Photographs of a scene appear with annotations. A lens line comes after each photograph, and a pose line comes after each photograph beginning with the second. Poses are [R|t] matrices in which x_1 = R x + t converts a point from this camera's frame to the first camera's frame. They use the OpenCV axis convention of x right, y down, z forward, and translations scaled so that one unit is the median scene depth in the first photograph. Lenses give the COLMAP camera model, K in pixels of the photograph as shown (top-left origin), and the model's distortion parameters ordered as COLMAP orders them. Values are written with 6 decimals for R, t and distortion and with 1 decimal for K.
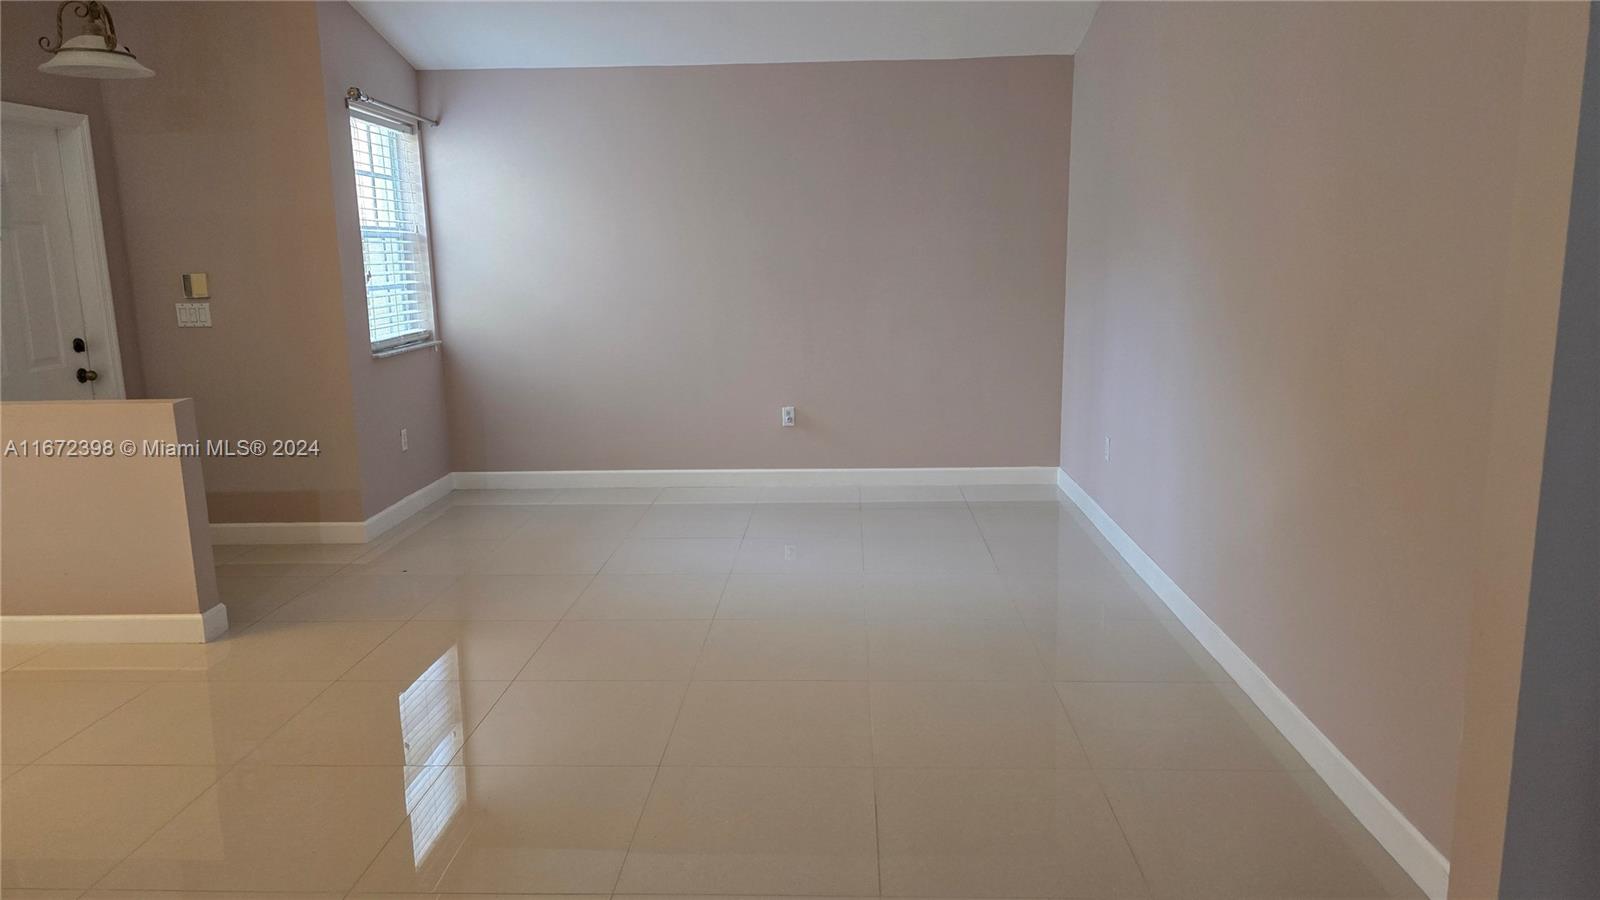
lens RADIAL K [[1066.7, 0, 812.8], [0, 1066.7, 445.2], [0, 0, 1]] dist [0.064128, -0.060098]
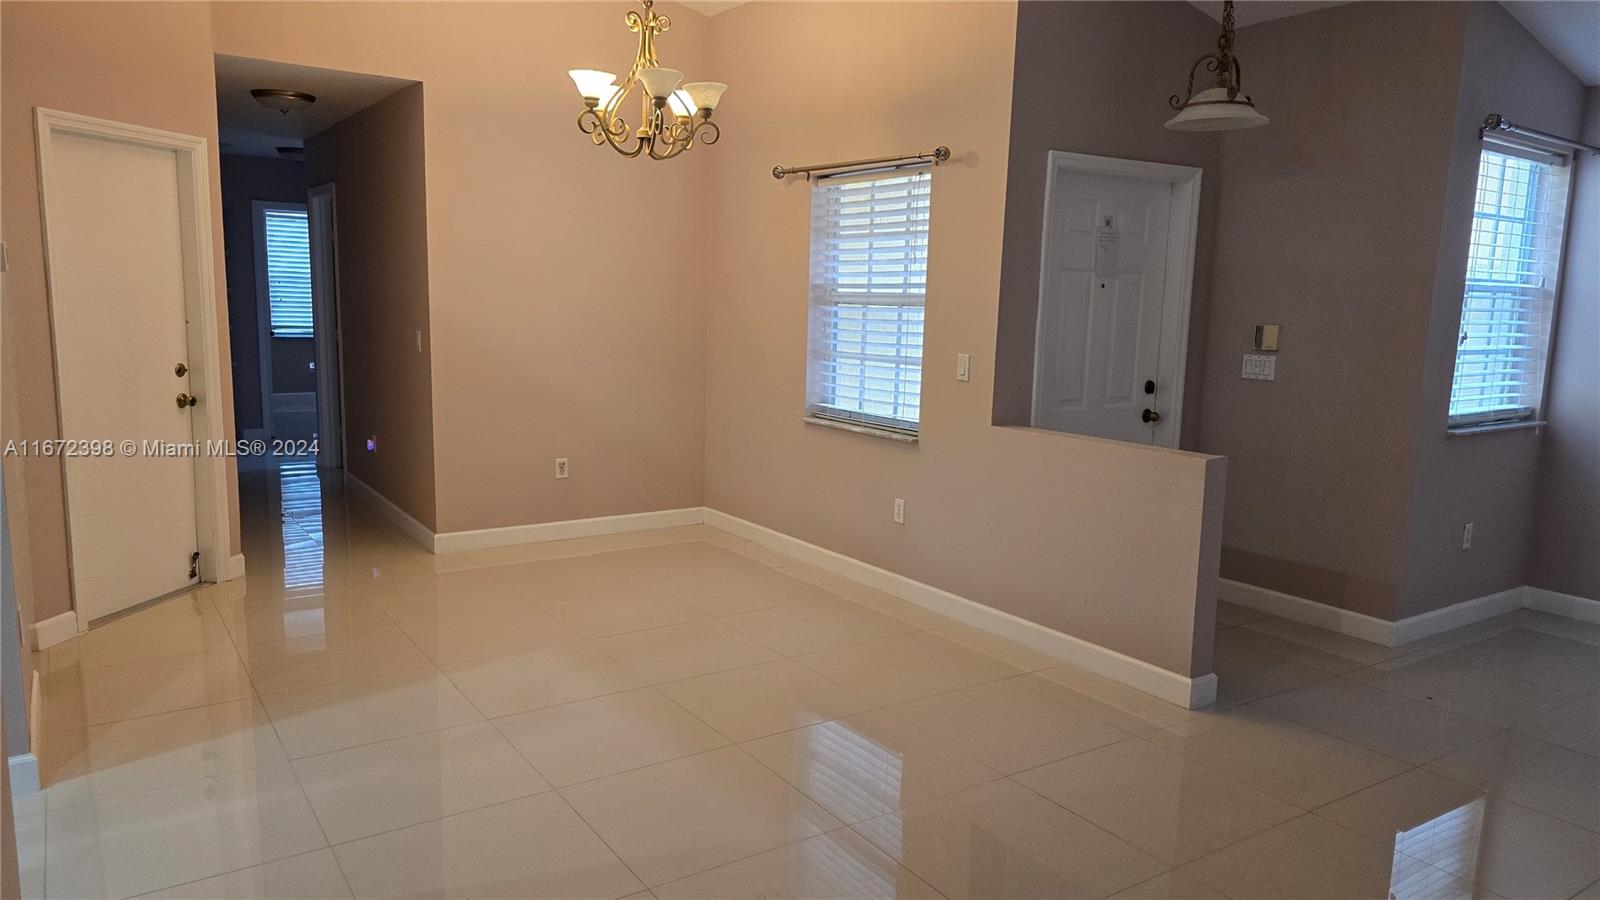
lens RADIAL K [[1066.7, 0, 792.0], [0, 1066.7, 458.9], [0, 0, 1]] dist [0.064128, -0.060098]
pose [[0.580539, 0.152481, -0.799828, -0.029537], [-0.180683, 0.981943, 0.056055, -0.018436], [0.793932, 0.111973, 0.597607, 0.099722]]
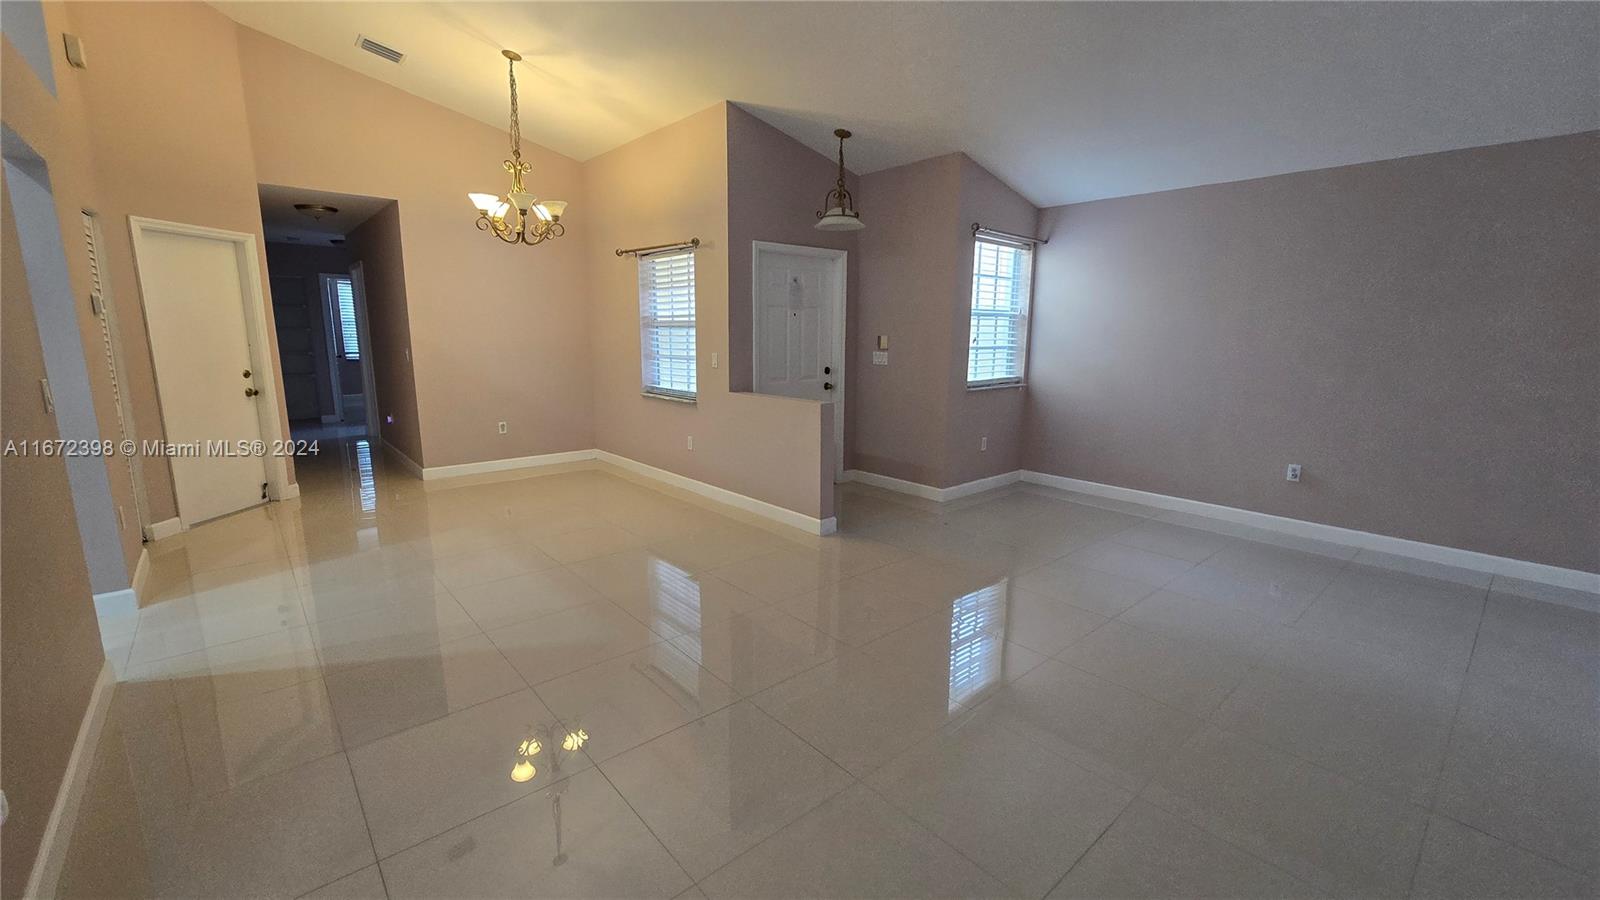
lens RADIAL K [[647.4, 0, 800.1], [0, 647.4, 448.7], [0, 0, 1]] dist [-0.004424, -0.001148]
pose [[0.683578, 0.152574, -0.713753, 0.131315], [-0.151499, 0.986269, 0.065733, -0.021921], [0.713981, 0.063199, 0.697307, 0.158402]]
